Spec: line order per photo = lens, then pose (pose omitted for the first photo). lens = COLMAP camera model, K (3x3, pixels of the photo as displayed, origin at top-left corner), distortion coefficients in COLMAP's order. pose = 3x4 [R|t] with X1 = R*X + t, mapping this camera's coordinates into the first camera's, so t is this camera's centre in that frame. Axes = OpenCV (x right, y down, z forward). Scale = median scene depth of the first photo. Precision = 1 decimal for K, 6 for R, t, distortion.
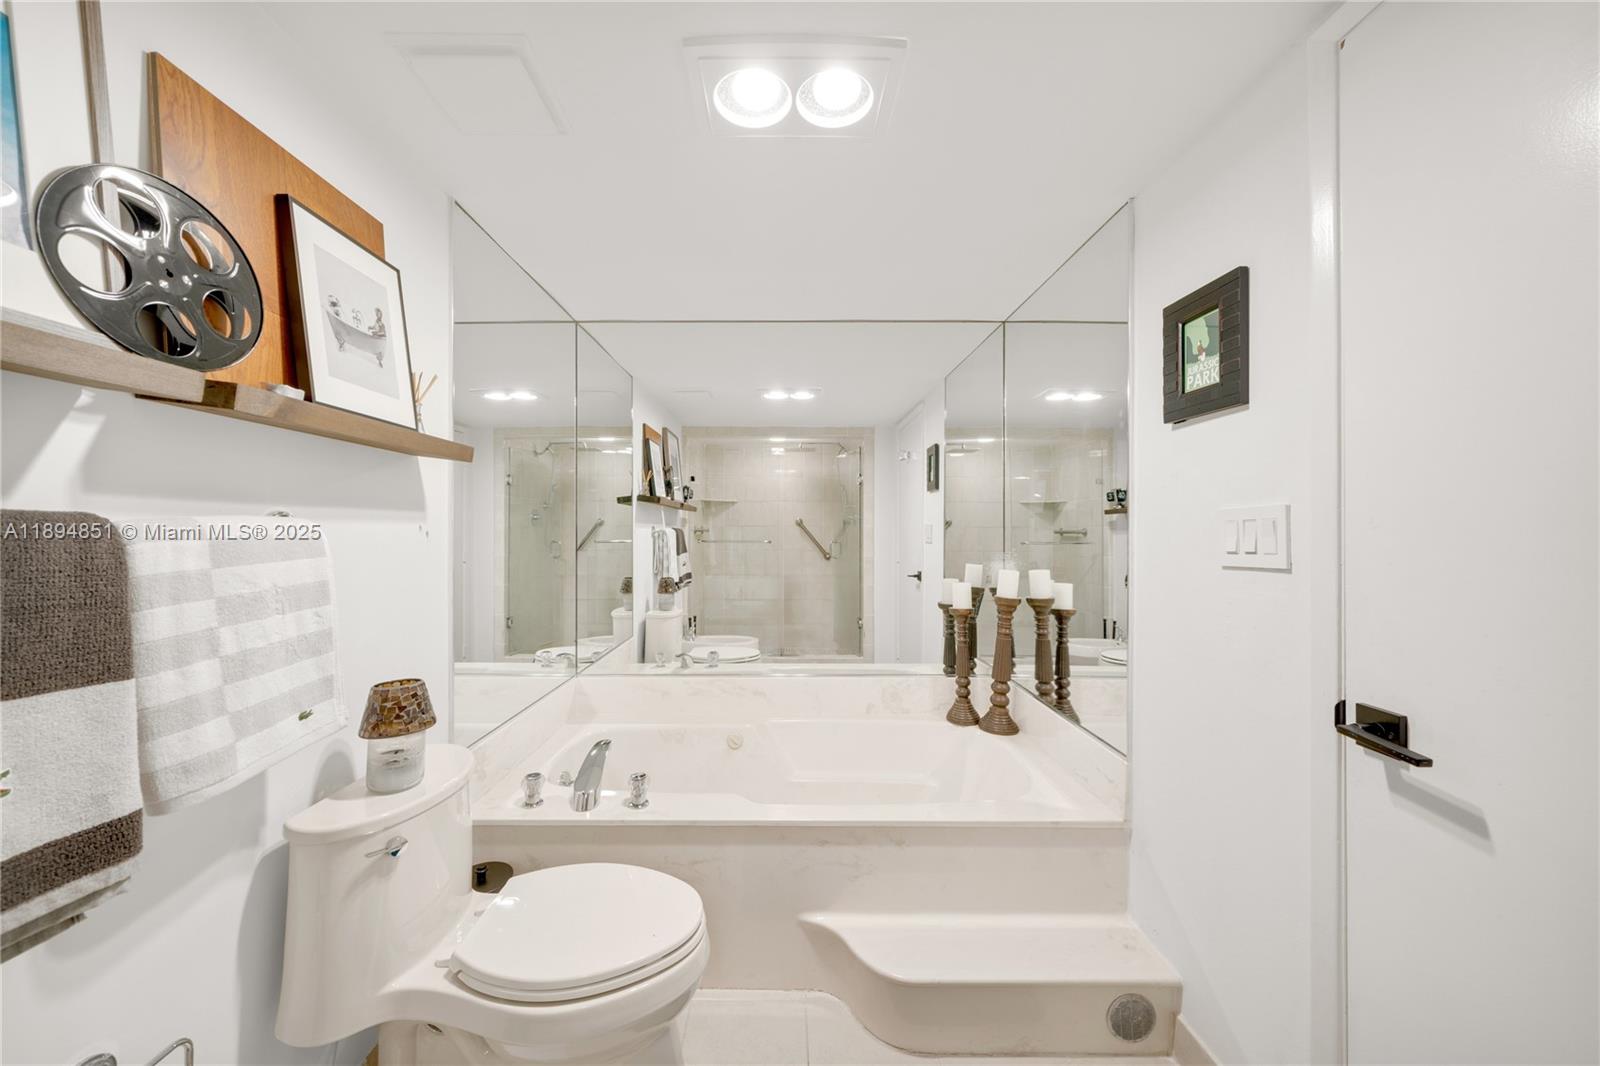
lens RADIAL K [[585.0, 0, 790.6], [0, 585.0, 531.5], [0, 0, 1]] dist [-0.000020, -0.000001]
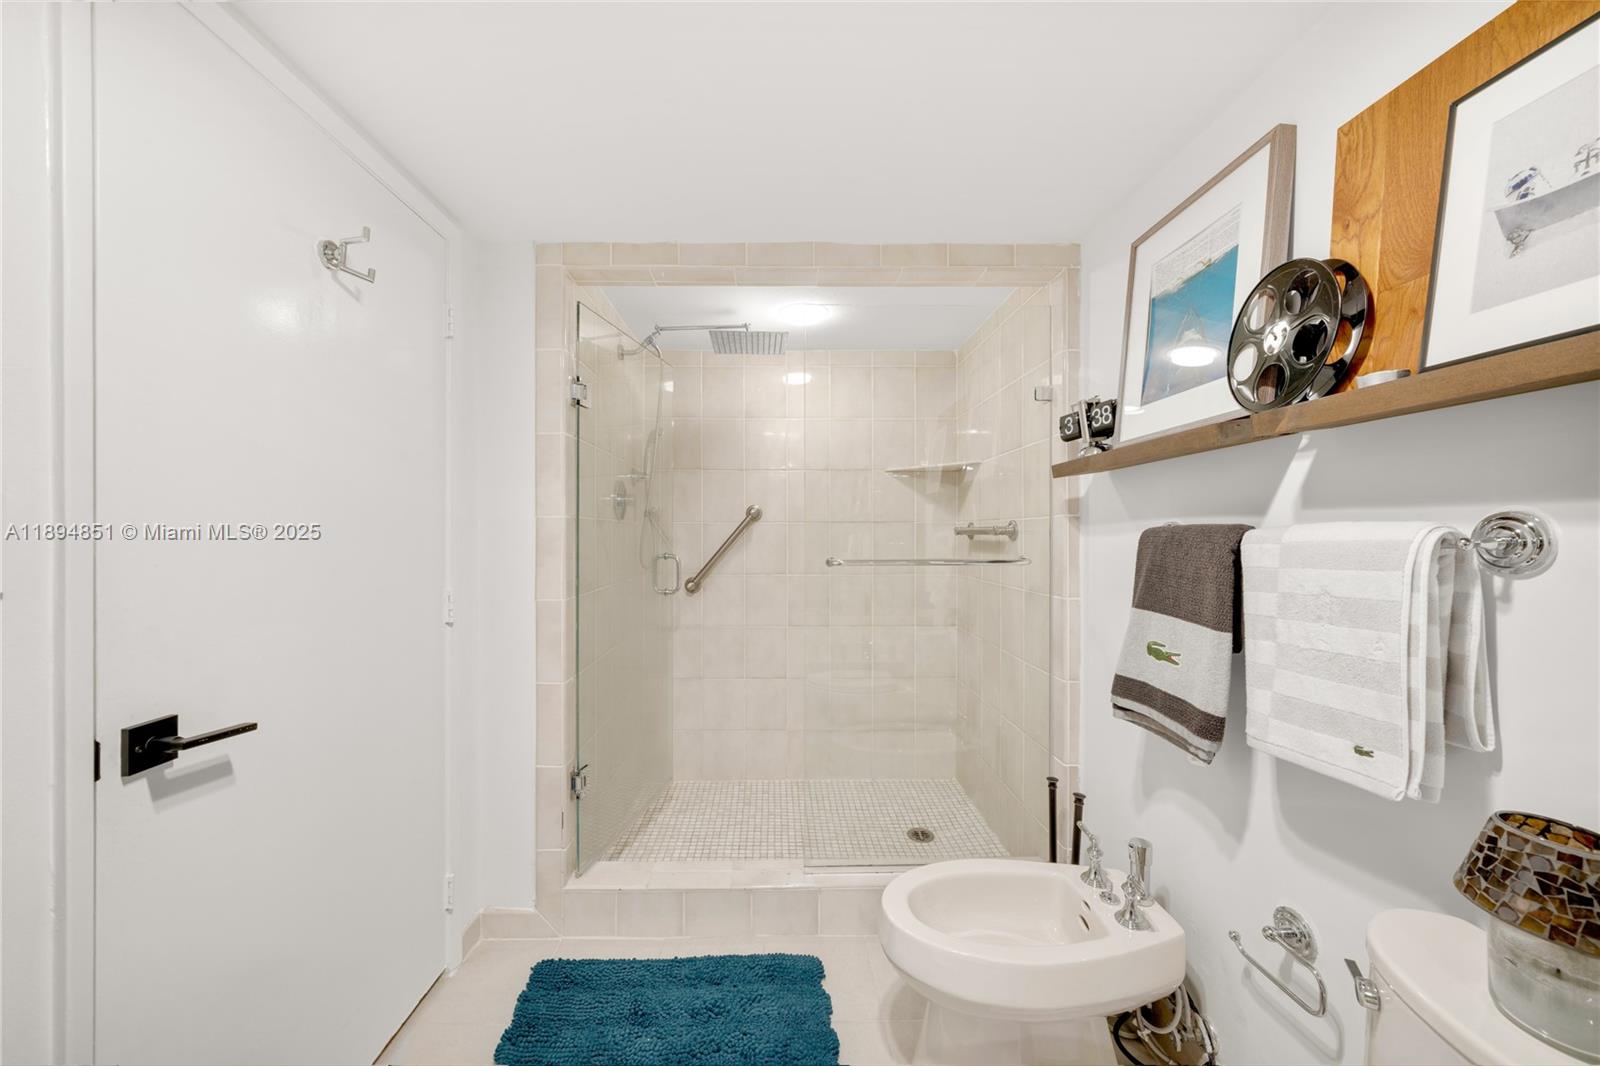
lens RADIAL K [[585.0, 0, 790.6], [0, 585.0, 531.5], [0, 0, 1]] dist [-0.000020, -0.000001]
pose [[-0.999764, -0.010197, -0.019203, 0.030627], [-0.010225, 0.999947, 0.001324, -0.001634], [0.019188, 0.001520, -0.999815, 2.017714]]
